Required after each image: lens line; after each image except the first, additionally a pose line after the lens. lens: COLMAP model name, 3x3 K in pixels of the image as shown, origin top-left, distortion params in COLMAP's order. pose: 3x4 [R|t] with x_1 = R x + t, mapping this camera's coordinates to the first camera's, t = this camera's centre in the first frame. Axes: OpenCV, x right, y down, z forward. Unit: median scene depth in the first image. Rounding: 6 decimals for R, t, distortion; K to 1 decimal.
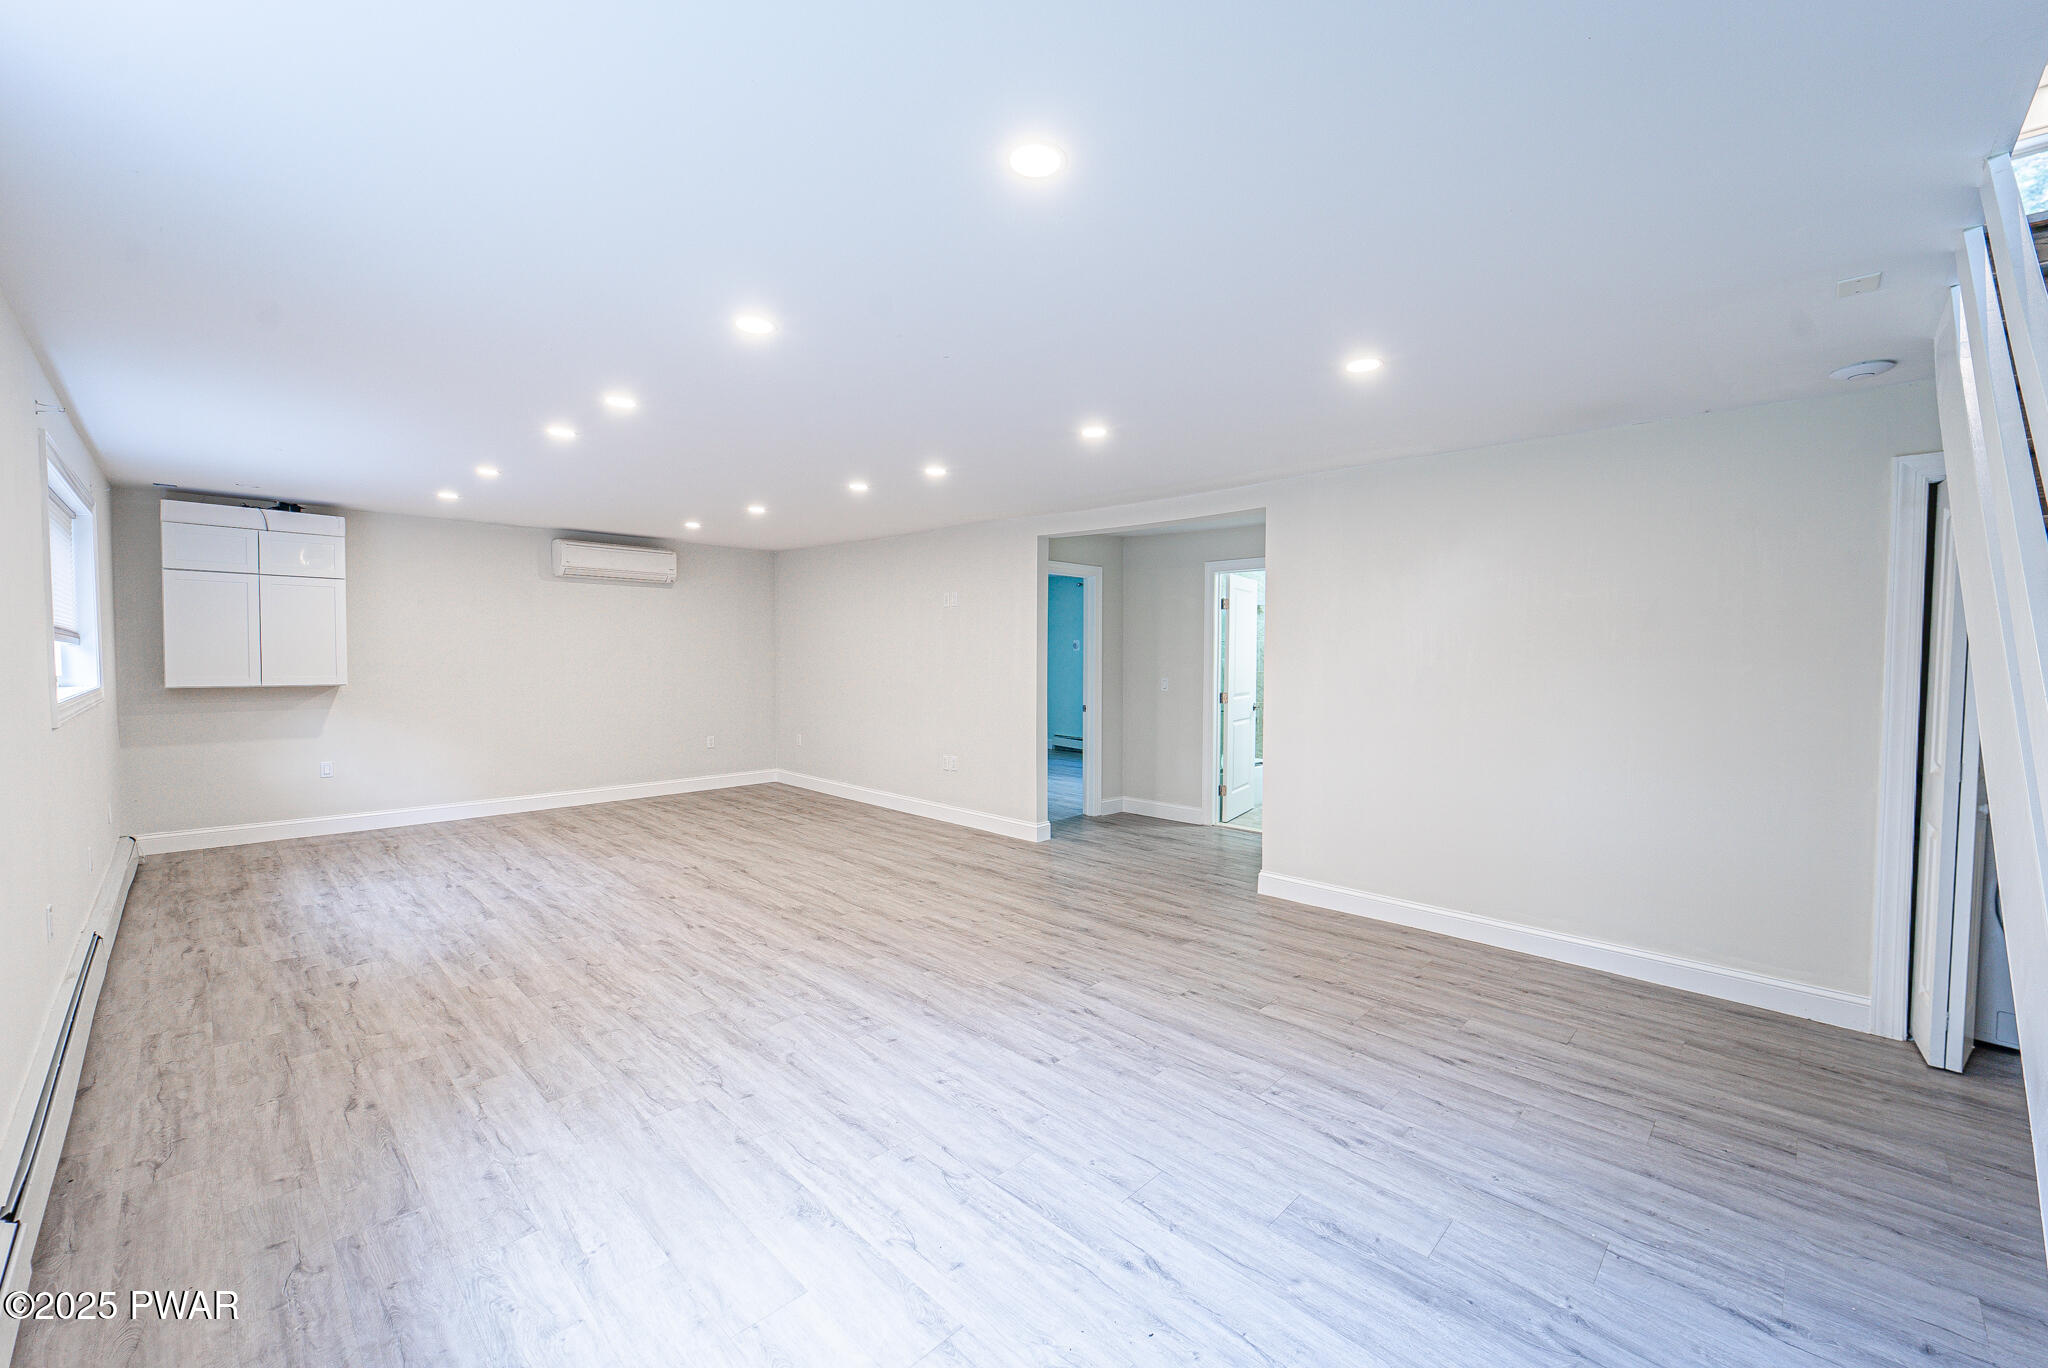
lens RADIAL K [[816.5, 0, 1022.7], [0, 816.5, 680.9], [0, 0, 1]] dist [-0.004683, -0.000719]
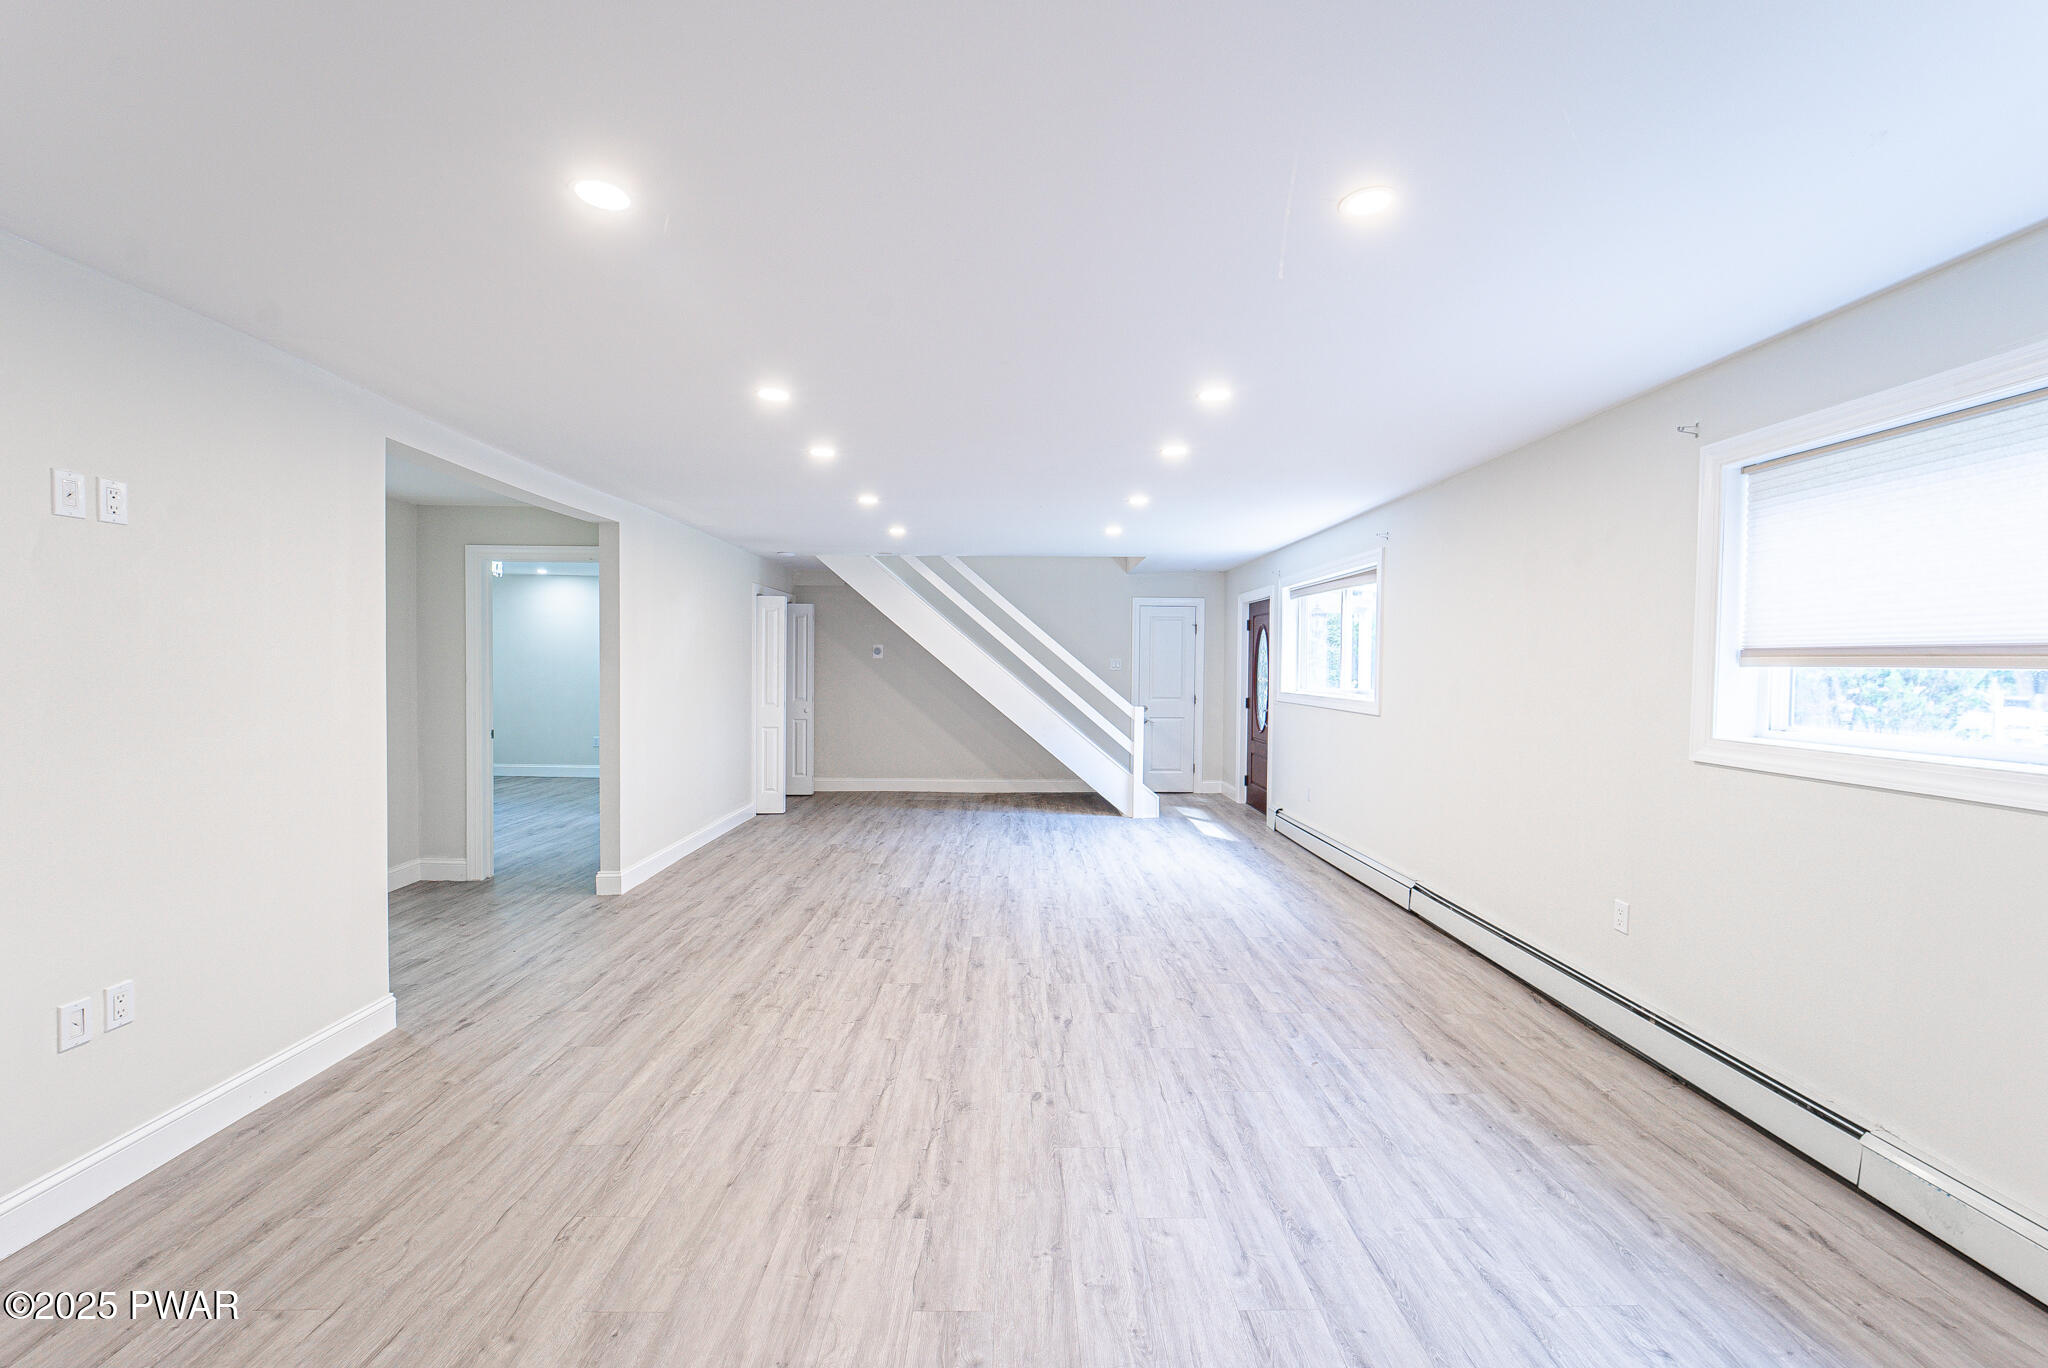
lens RADIAL K [[816.5, 0, 1022.8], [0, 816.5, 679.7], [0, 0, 1]] dist [-0.004683, -0.000719]
pose [[-0.708861, -0.026049, 0.704867, -0.964384], [0.012900, 0.998672, 0.049880, -0.070850], [-0.705230, 0.044450, -0.707584, 1.642535]]
